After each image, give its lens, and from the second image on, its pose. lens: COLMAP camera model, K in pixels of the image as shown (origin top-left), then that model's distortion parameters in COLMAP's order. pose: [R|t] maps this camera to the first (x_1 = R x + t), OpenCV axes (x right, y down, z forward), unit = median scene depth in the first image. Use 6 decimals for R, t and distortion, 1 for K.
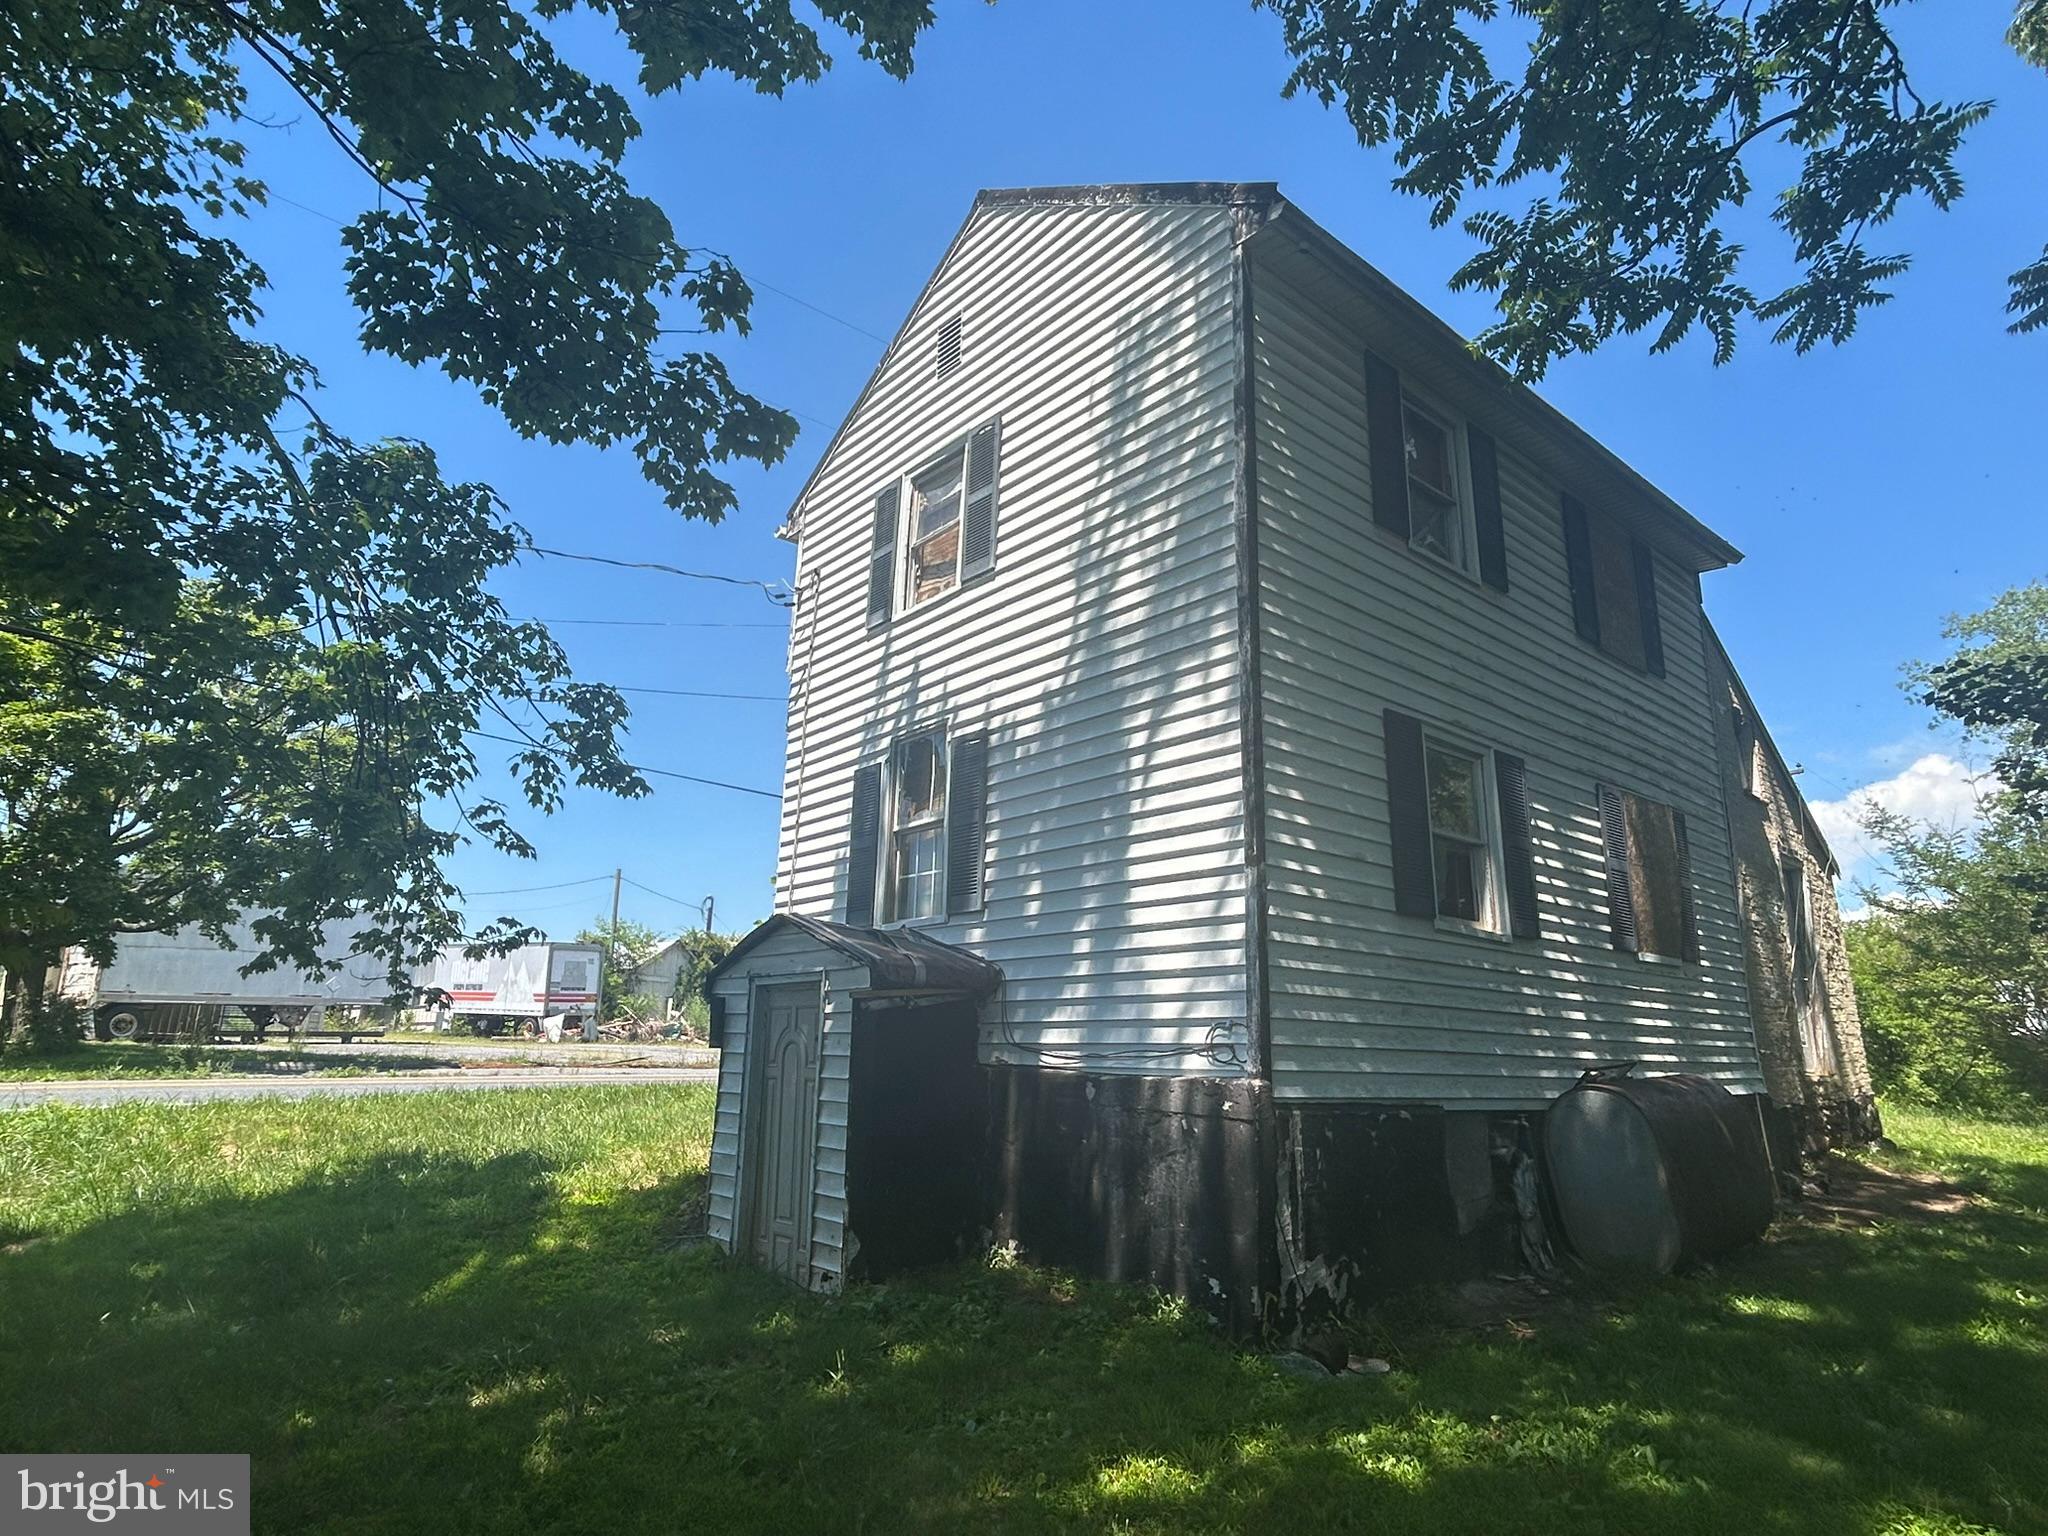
lens RADIAL K [[1150.1, 0, 1024.3], [0, 1150.1, 766.8], [0, 0, 1]] dist [0.005909, 0.000194]
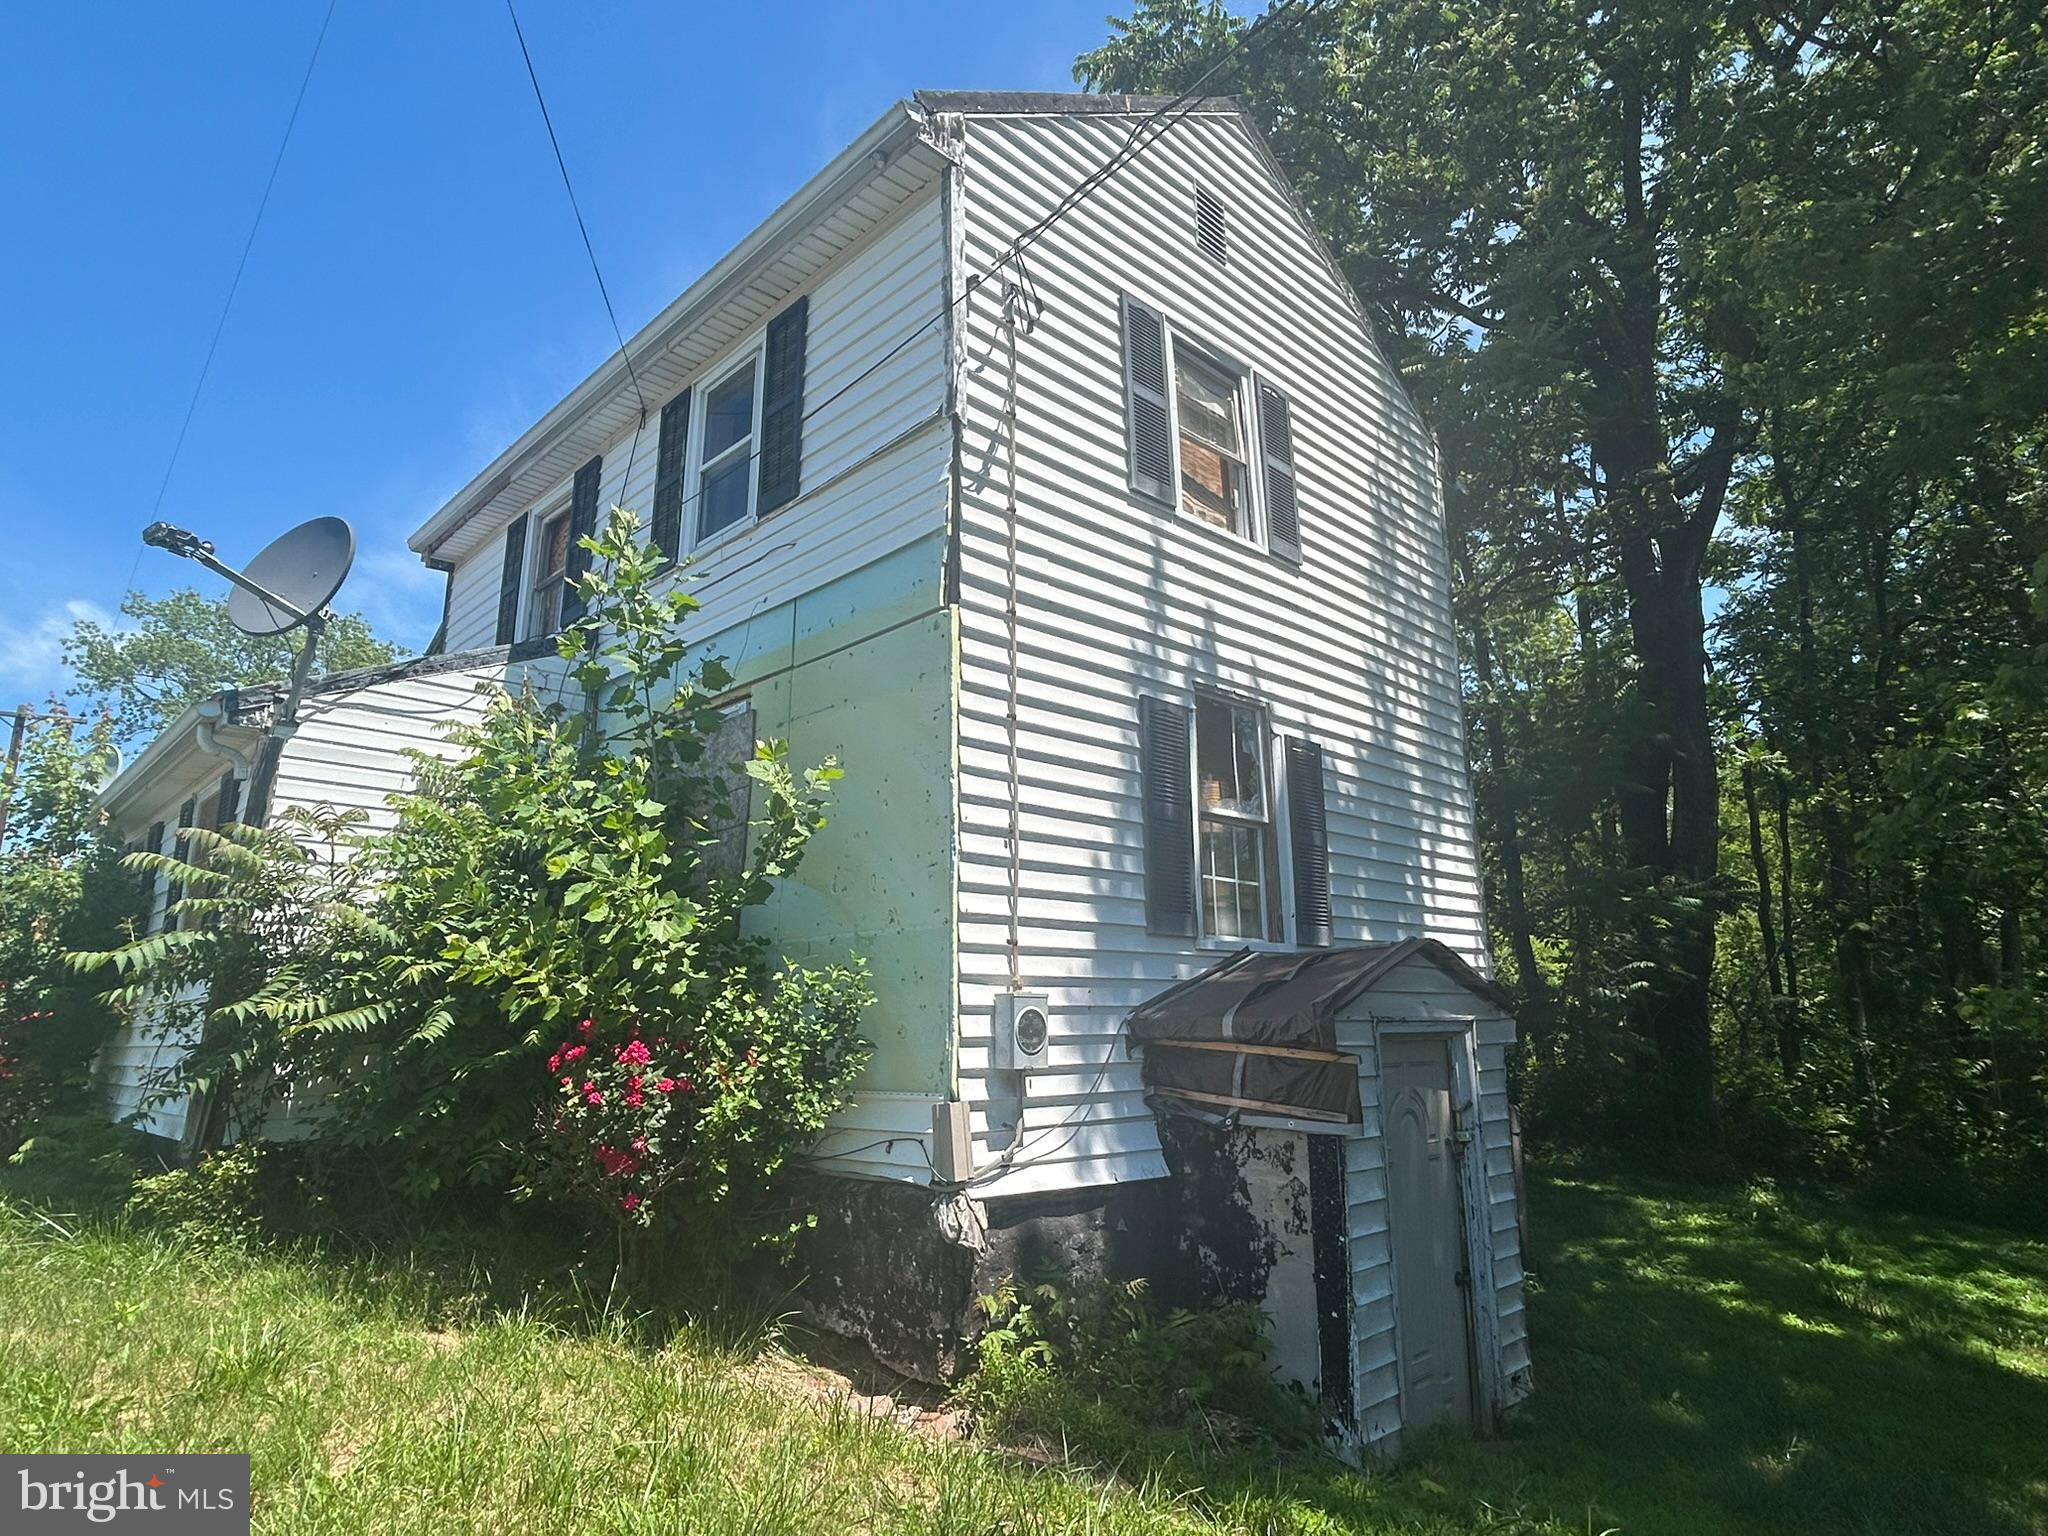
lens RADIAL K [[1150.1, 0, 1022.5], [0, 1150.1, 765.0], [0, 0, 1]] dist [0.005909, 0.000194]
pose [[-0.054247, 0.206089, 0.977028, -0.824249], [-0.234298, 0.948525, -0.213085, 0.209592], [-0.970650, -0.240475, -0.003168, 1.118027]]
